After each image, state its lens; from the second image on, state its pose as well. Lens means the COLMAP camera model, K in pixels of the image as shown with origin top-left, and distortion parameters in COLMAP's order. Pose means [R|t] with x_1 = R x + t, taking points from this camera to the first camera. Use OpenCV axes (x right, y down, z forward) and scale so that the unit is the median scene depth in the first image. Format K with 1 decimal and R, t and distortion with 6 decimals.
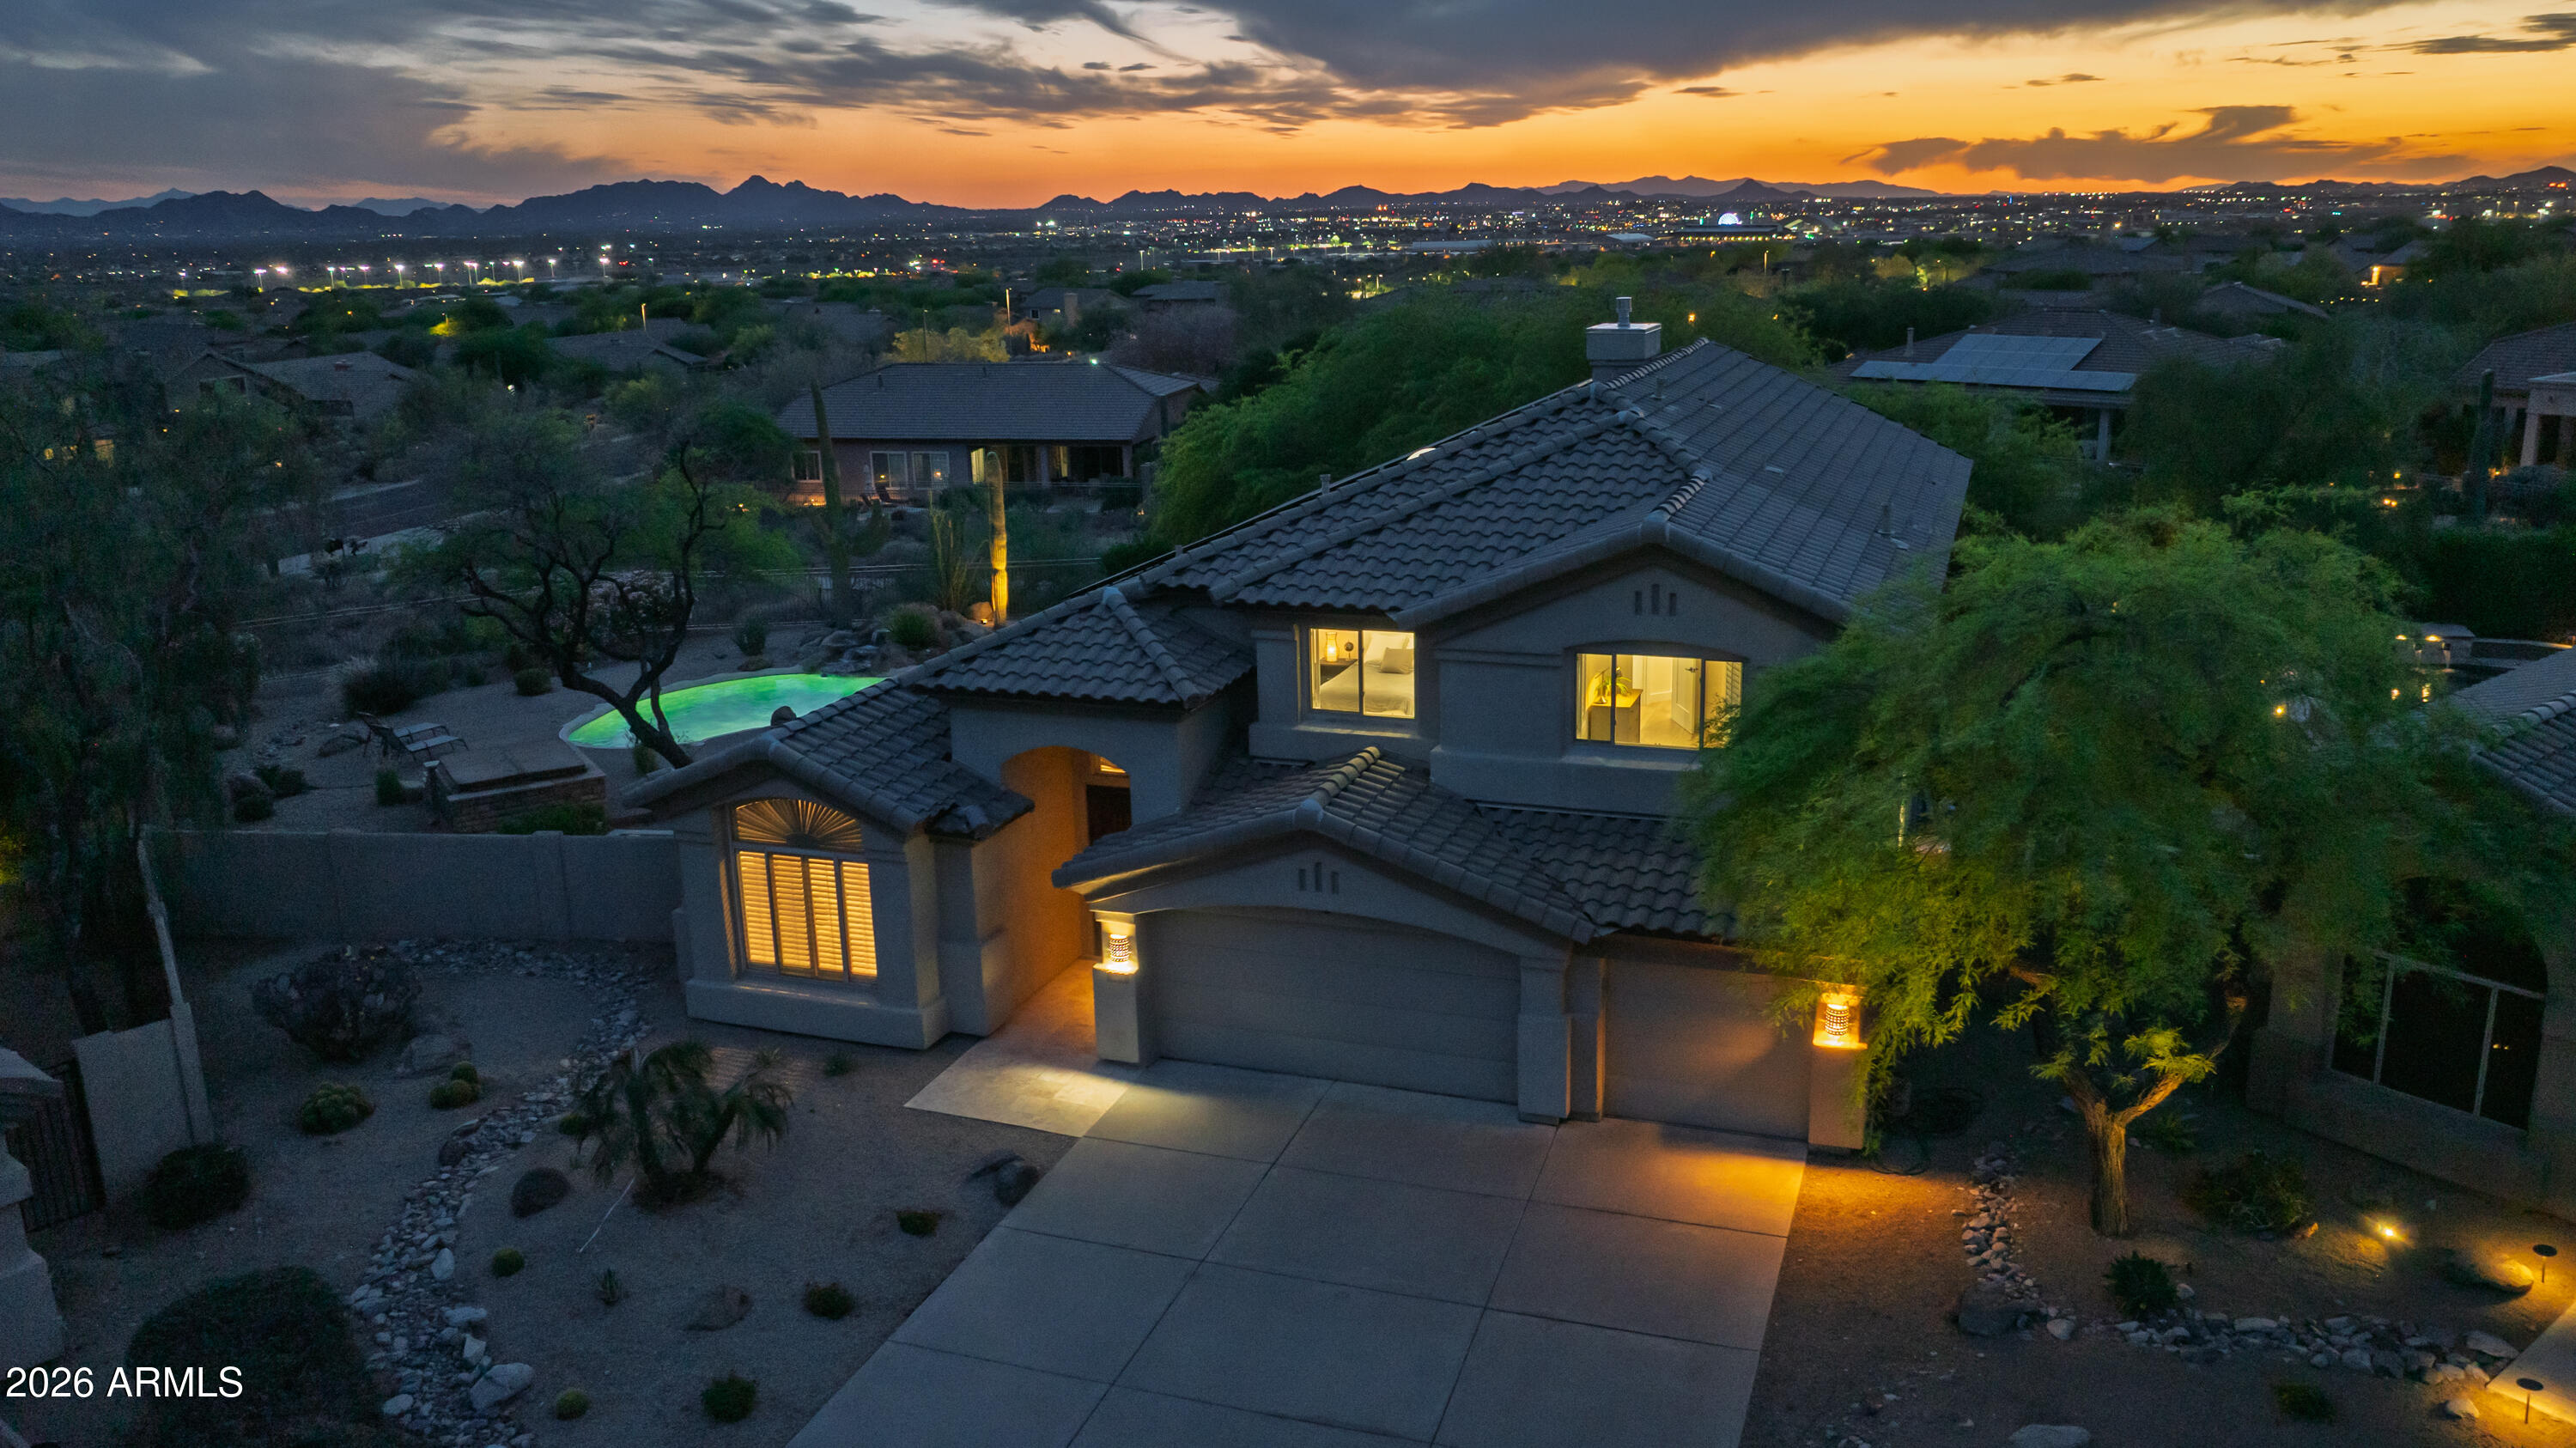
lens RADIAL K [[1800.9, 0, 1288.0], [0, 1800.9, 724.0], [0, 0, 1]] dist [-0.023027, 0.002063]
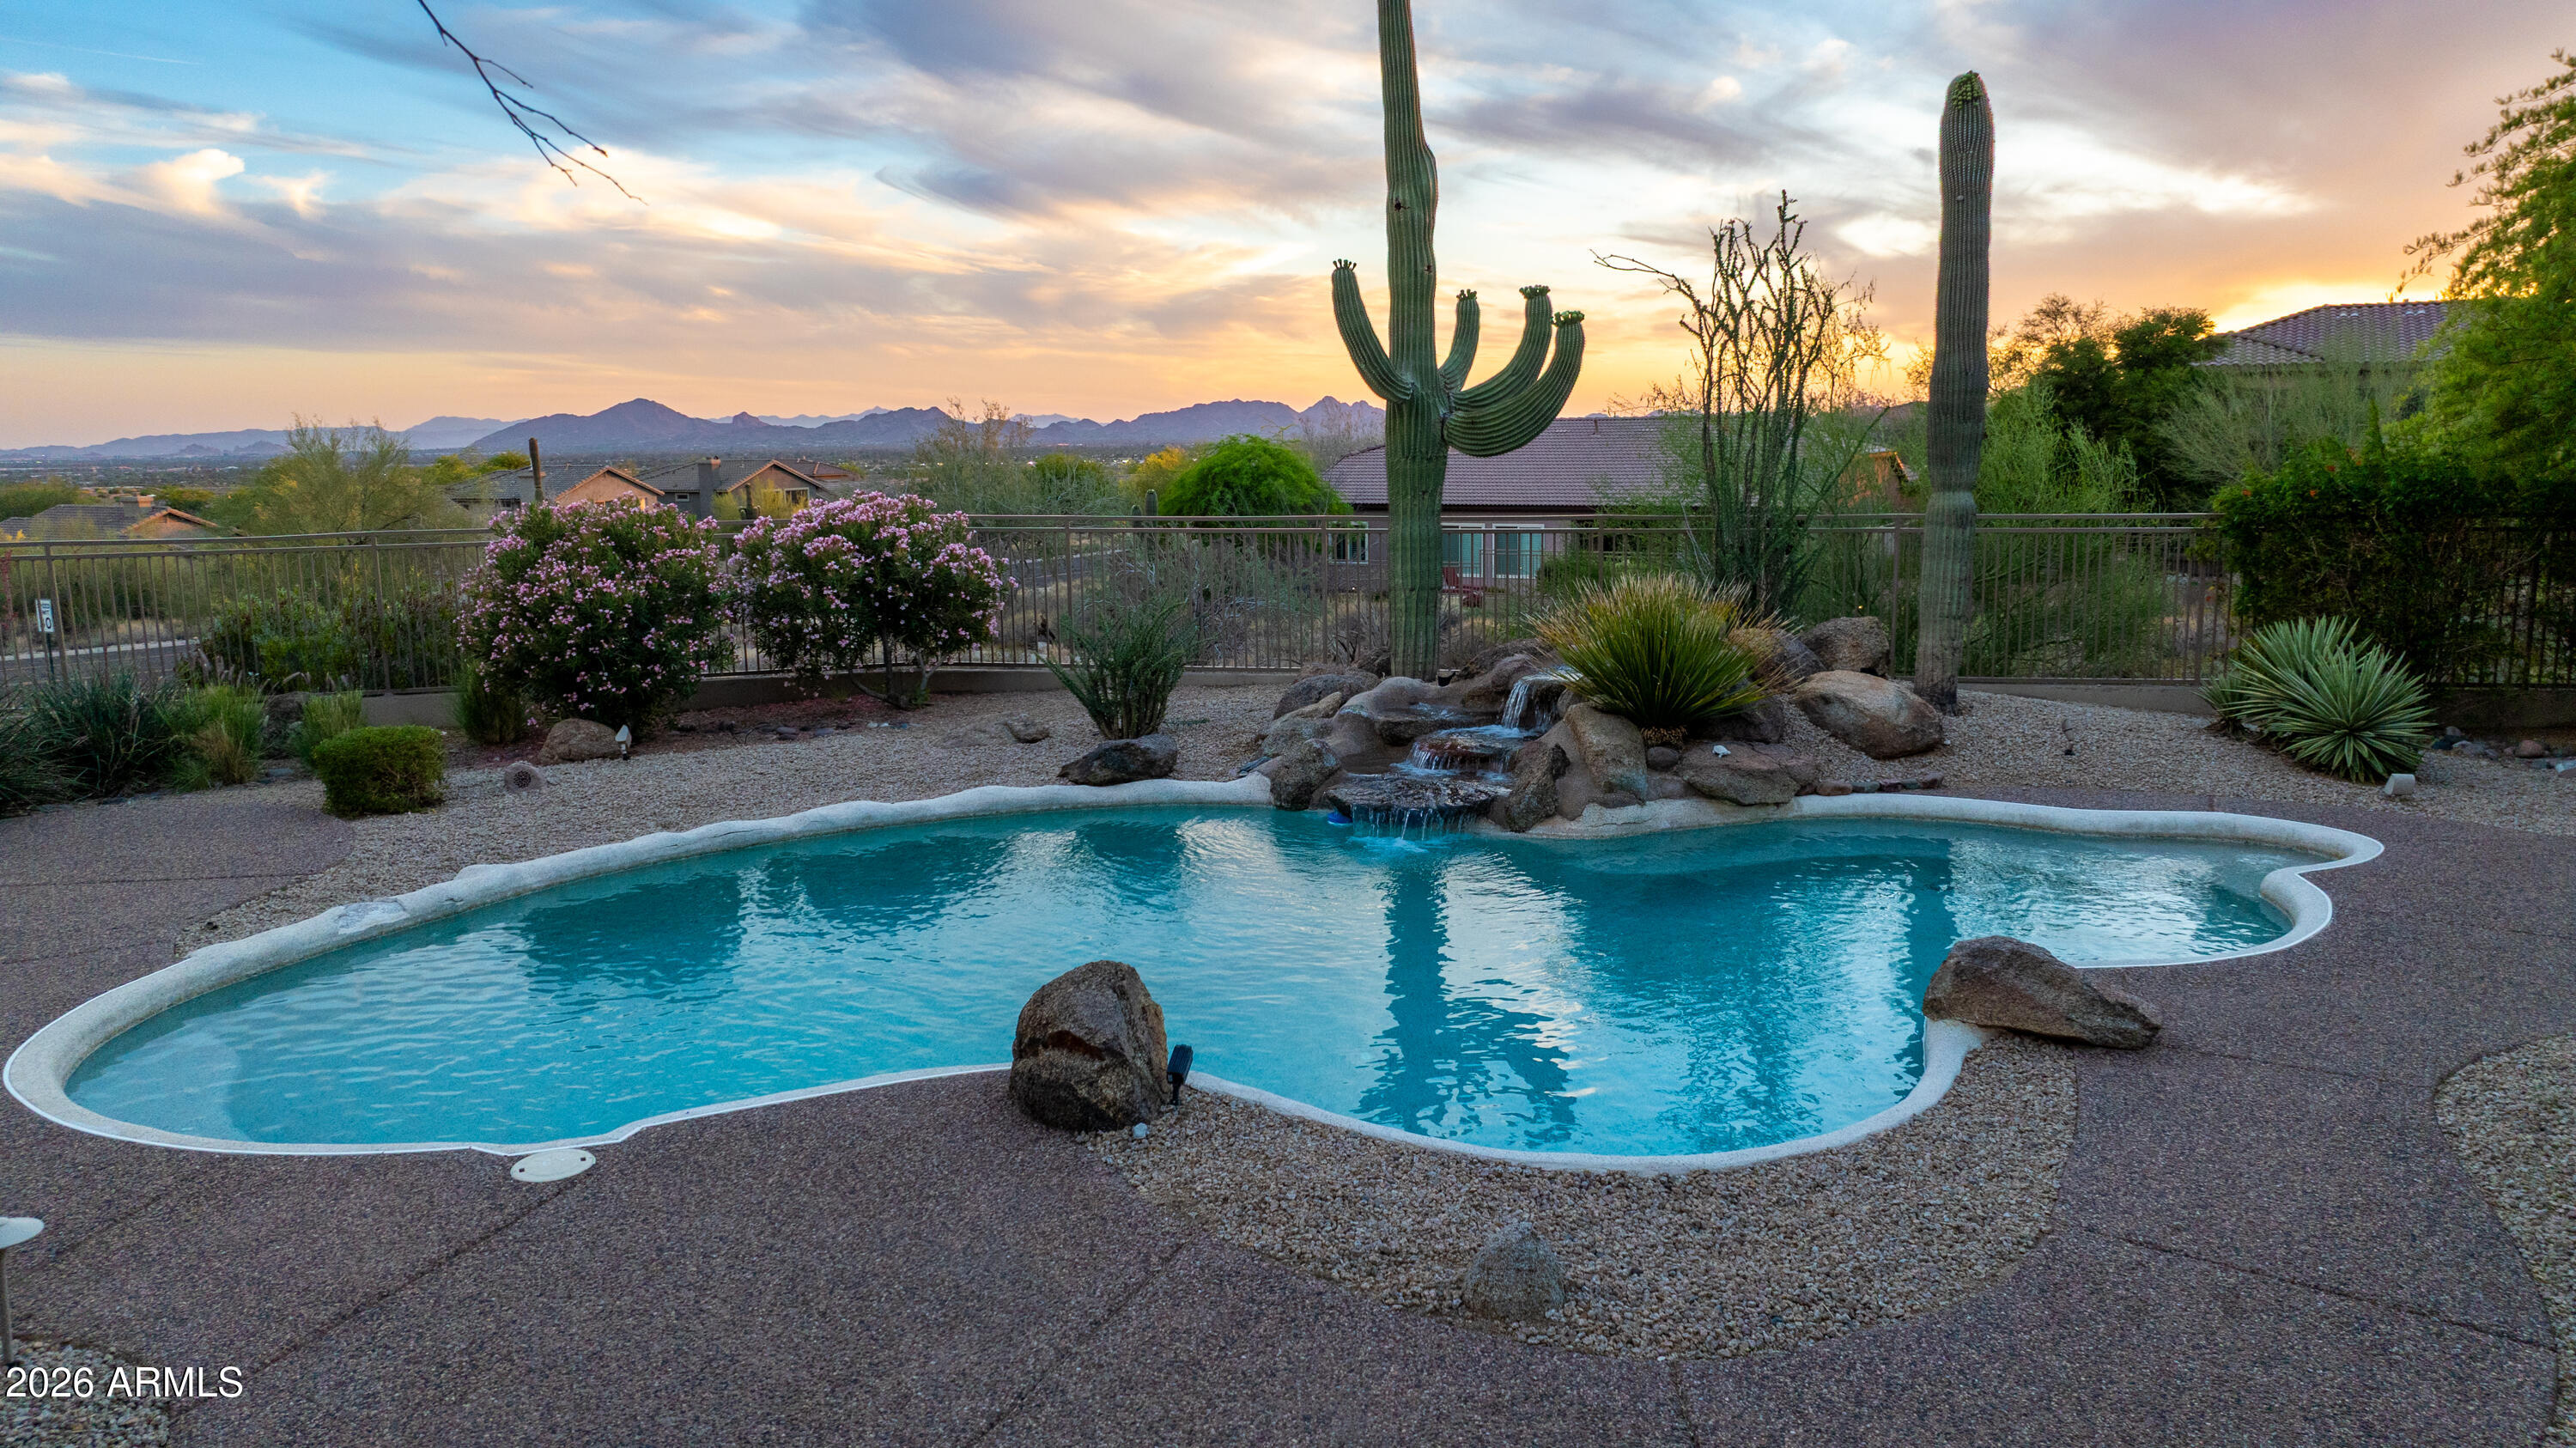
lens RADIAL K [[1800.9, 0, 1288.0], [0, 1800.9, 724.0], [0, 0, 1]] dist [-0.023027, 0.002063]
pose [[0.955457, 0.051538, -0.290594, -0.400556], [-0.078123, 0.993678, -0.080632, -0.039026], [0.284601, 0.099743, 0.953443, 1.577678]]
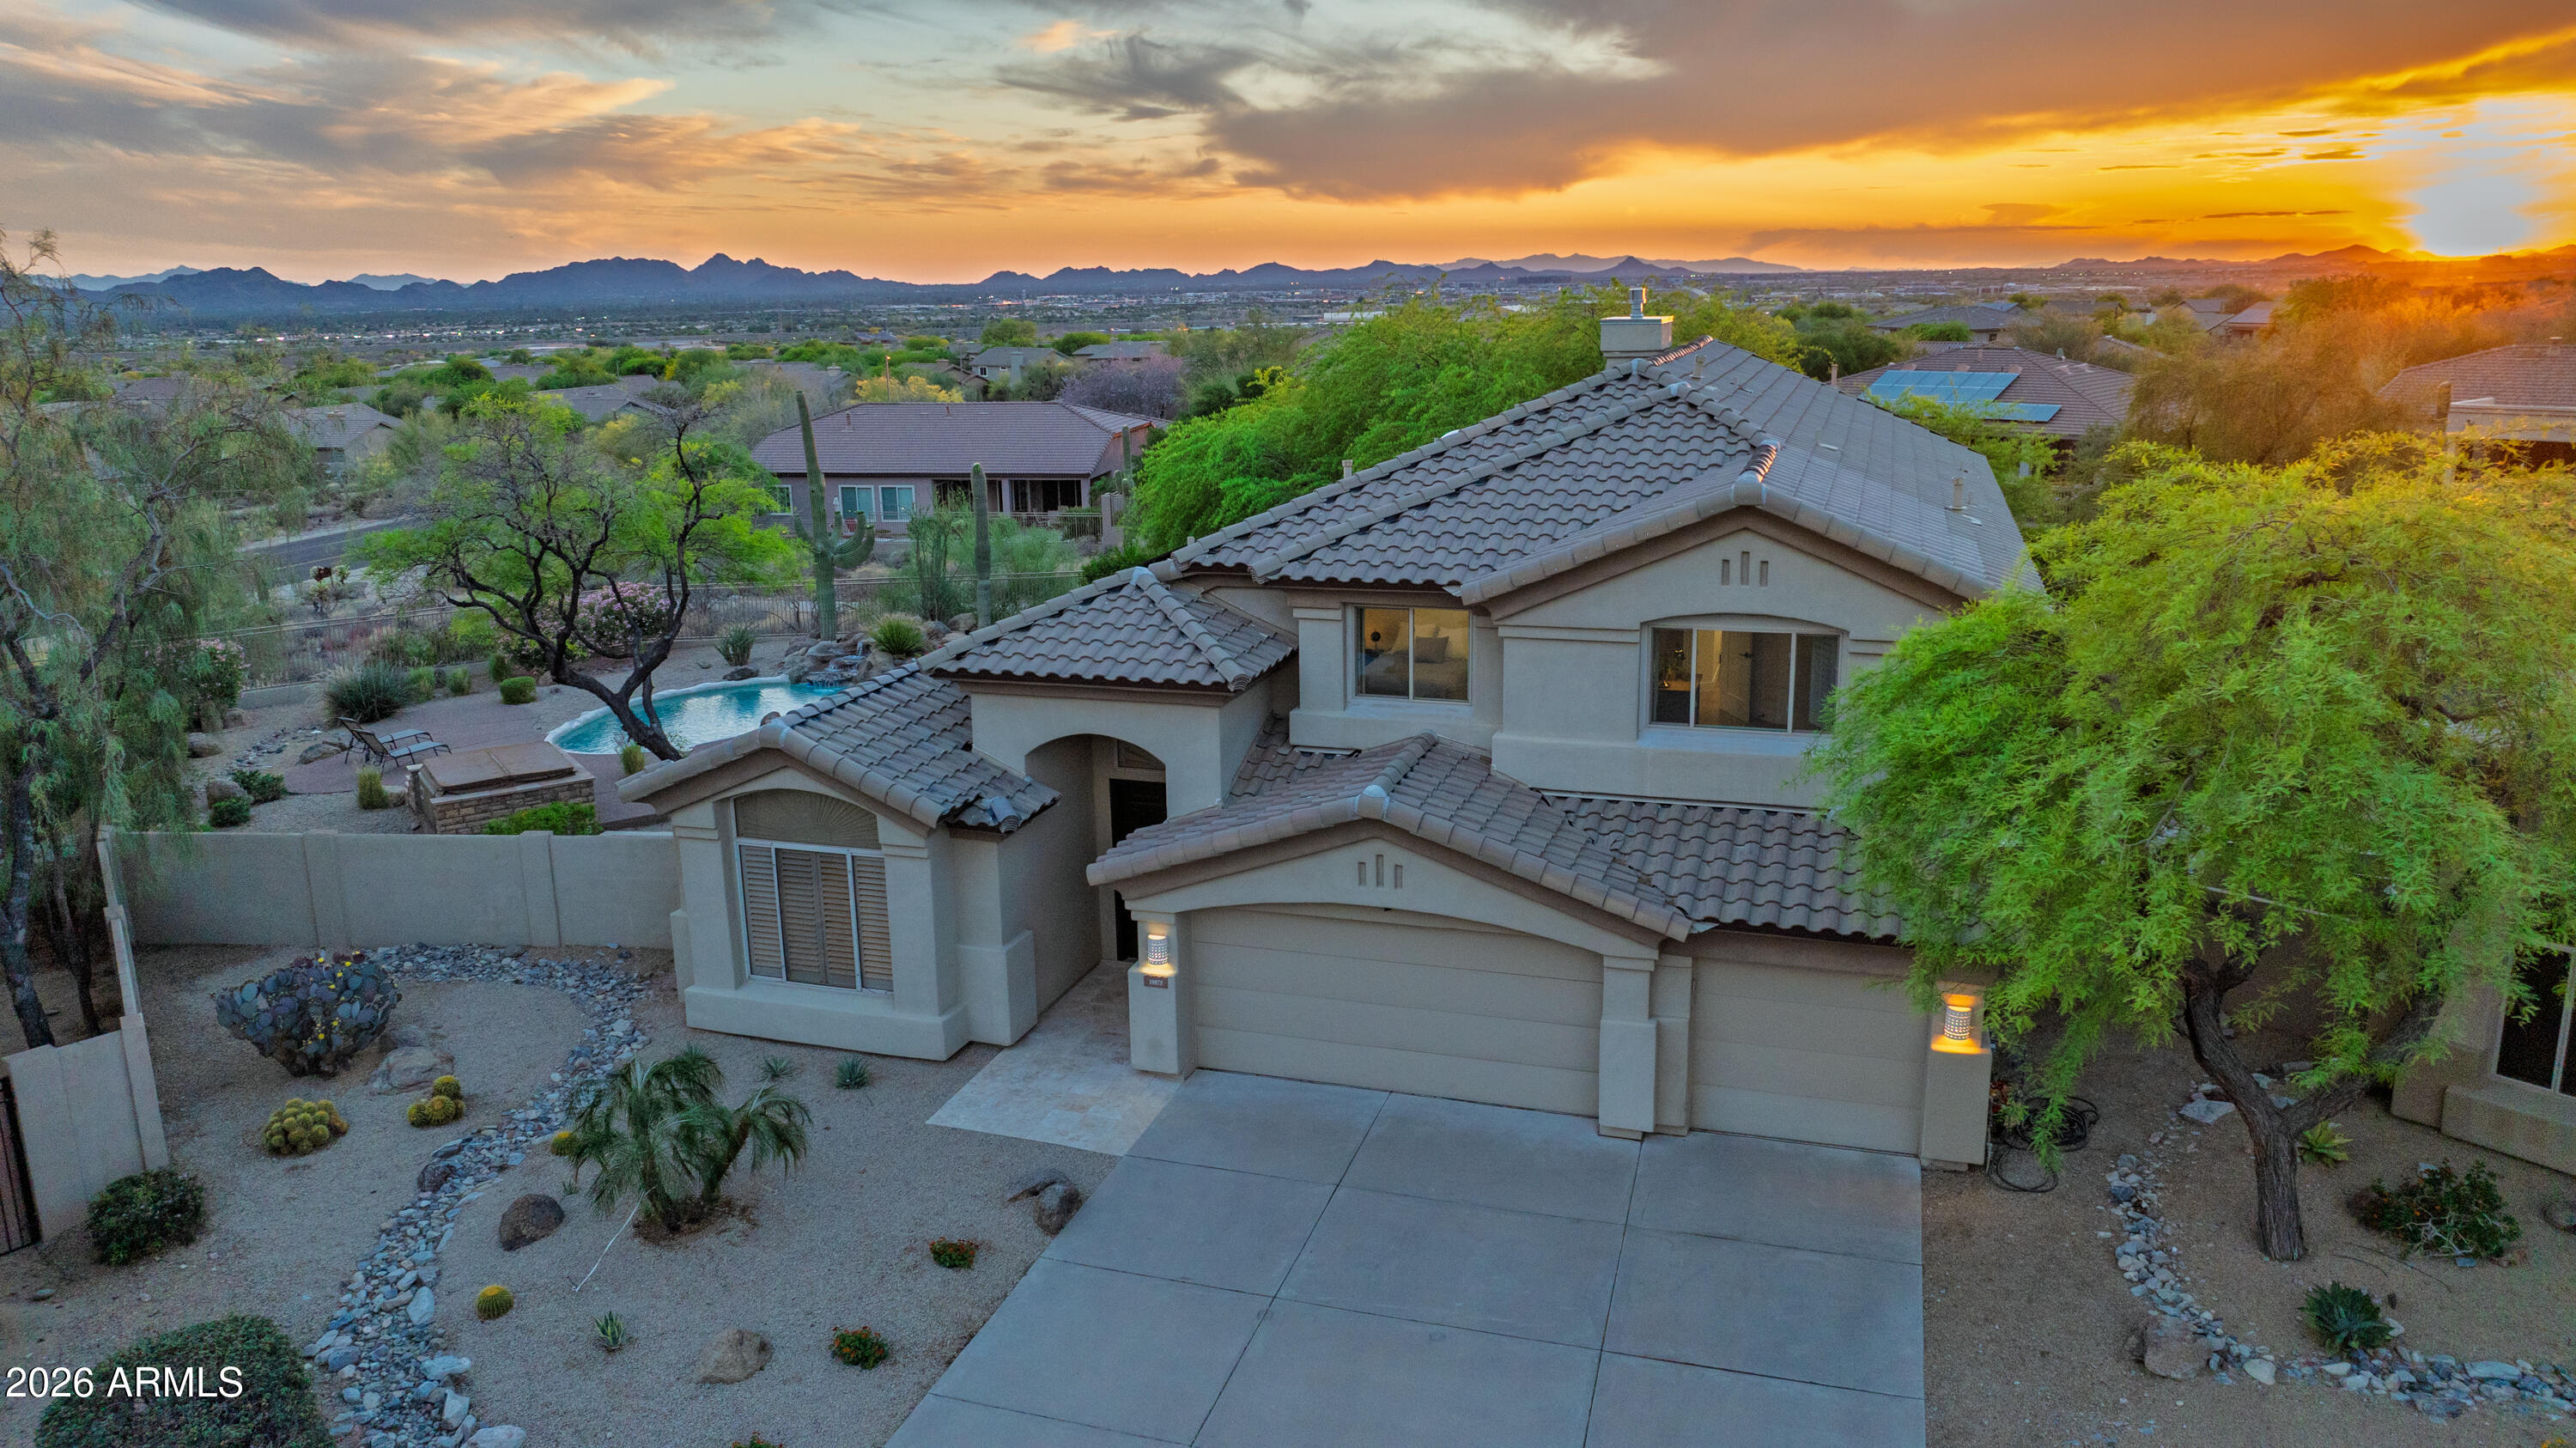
lens RADIAL K [[1692.8, 0, 1243.2], [0, 1692.8, 704.5], [0, 0, 1]] dist [-0.037859, 0.032136]
pose [[0.999930, -0.002612, 0.011502, -0.060323], [0.002921, 0.999631, -0.026990, 0.022181], [-0.011427, 0.027022, 0.999570, 0.127918]]
